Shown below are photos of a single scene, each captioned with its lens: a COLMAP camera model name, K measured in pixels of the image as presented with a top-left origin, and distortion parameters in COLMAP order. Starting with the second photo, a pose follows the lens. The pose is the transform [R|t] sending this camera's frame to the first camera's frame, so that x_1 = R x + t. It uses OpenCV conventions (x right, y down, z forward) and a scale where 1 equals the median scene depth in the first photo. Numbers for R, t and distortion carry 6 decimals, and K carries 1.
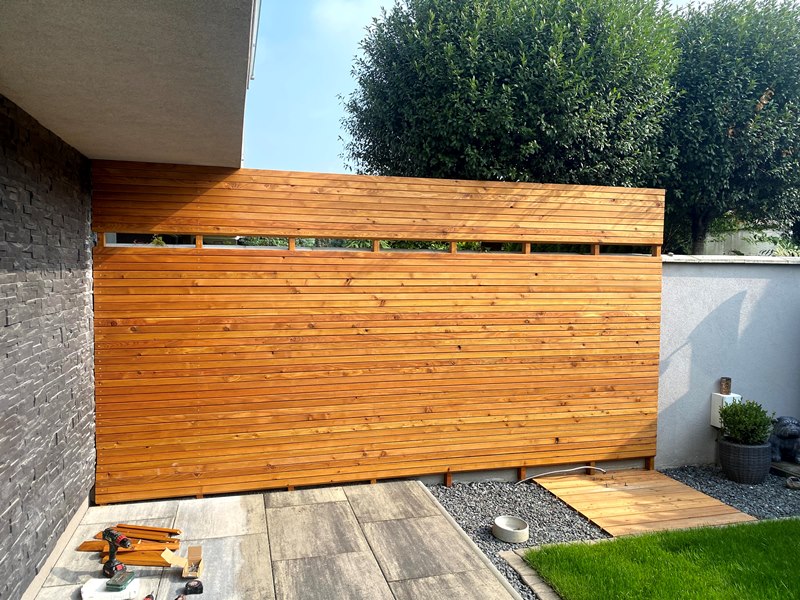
lens RADIAL K [[608.6, 0, 400.4], [0, 608.6, 289.7], [0, 0, 1]] dist [0.036087, -0.043230]
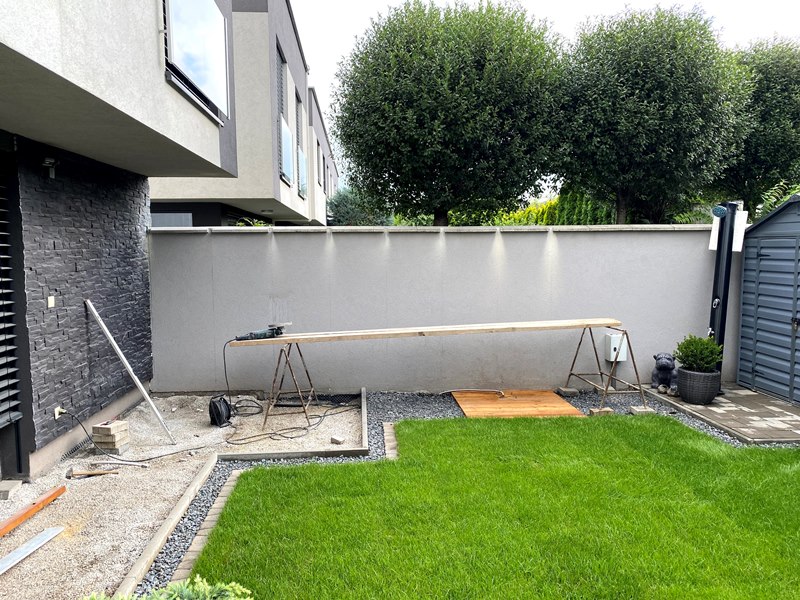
lens RADIAL K [[608.6, 0, 400.0], [0, 608.6, 296.5], [0, 0, 1]] dist [0.036087, -0.043230]
pose [[0.980954, -0.000813, -0.194239, 0.409343], [0.010187, 0.998830, 0.047265, 0.031629], [0.193973, -0.048344, 0.979815, -0.389170]]
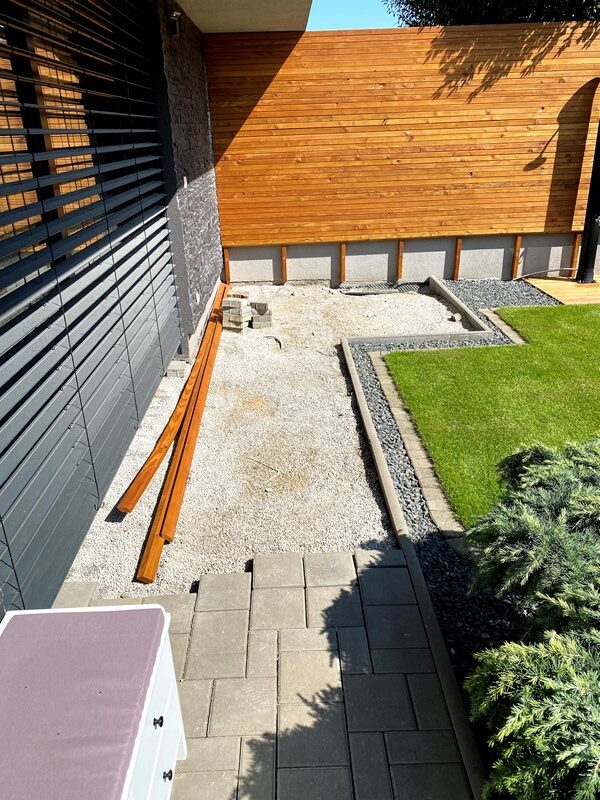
lens RADIAL K [[608.6, 0, 292.1], [0, 608.6, 403.9], [0, 0, 1]] dist [0.036087, -0.043230]
pose [[0.967738, 0.062359, -0.244121, 0.080874], [0.035028, 0.926183, 0.375444, 0.048253], [0.249513, -0.371882, 0.894118, -0.466319]]
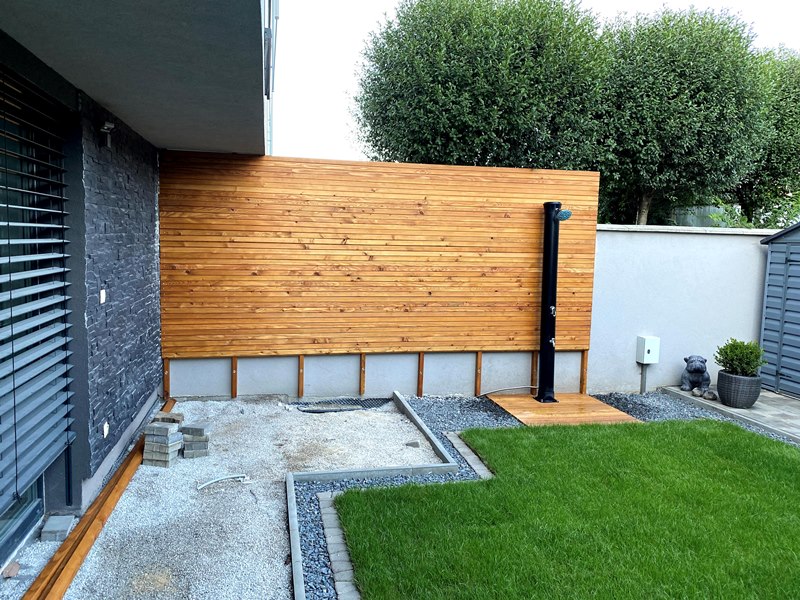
lens RADIAL K [[608.6, 0, 400.9], [0, 608.6, 292.9], [0, 0, 1]] dist [0.036087, -0.043230]
pose [[0.998526, 0.020618, -0.050212, 0.105032], [-0.017839, 0.998317, 0.055189, 0.024299], [0.051265, -0.054212, 0.997213, -0.324776]]
